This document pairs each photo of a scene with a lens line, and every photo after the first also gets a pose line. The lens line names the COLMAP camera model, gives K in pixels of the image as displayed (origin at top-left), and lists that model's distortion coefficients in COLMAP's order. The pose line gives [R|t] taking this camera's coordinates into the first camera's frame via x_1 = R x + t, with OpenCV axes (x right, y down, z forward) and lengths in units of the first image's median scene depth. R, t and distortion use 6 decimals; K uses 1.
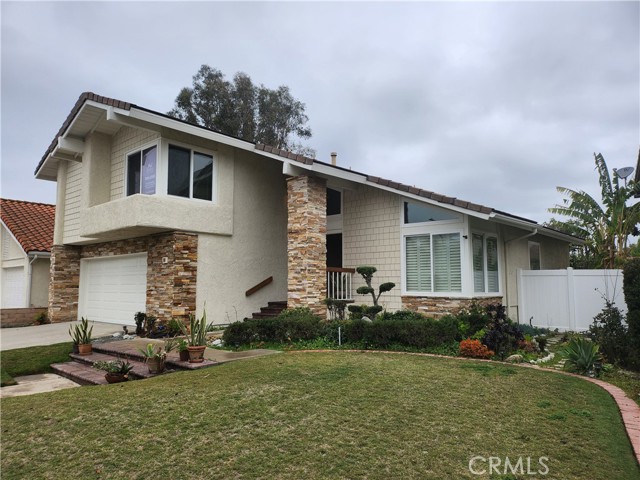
lens RADIAL K [[445.0, 0, 319.1], [0, 445.0, 243.4], [0, 0, 1]] dist [0.039065, -0.003240]
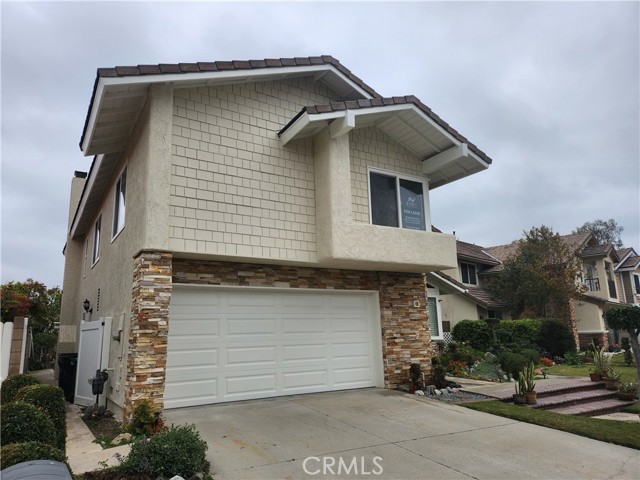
lens RADIAL K [[445.0, 0, 321.0], [0, 445.0, 241.4], [0, 0, 1]] dist [0.039065, -0.003240]
pose [[0.285182, 0.192127, 0.939020, -1.229285], [-0.064696, 0.981328, -0.181135, 0.086531], [-0.956287, -0.009095, 0.292287, 0.878064]]
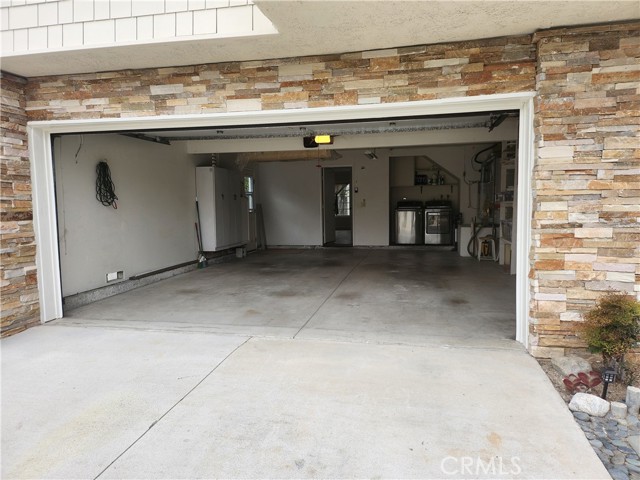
lens RADIAL K [[445.0, 0, 322.3], [0, 445.0, 241.6], [0, 0, 1]] dist [0.039065, -0.003240]
pose [[0.869864, -0.053287, 0.490404, -0.657950], [-0.034112, 0.985271, 0.167565, 0.070638], [-0.492110, -0.162487, 0.855234, 0.816873]]
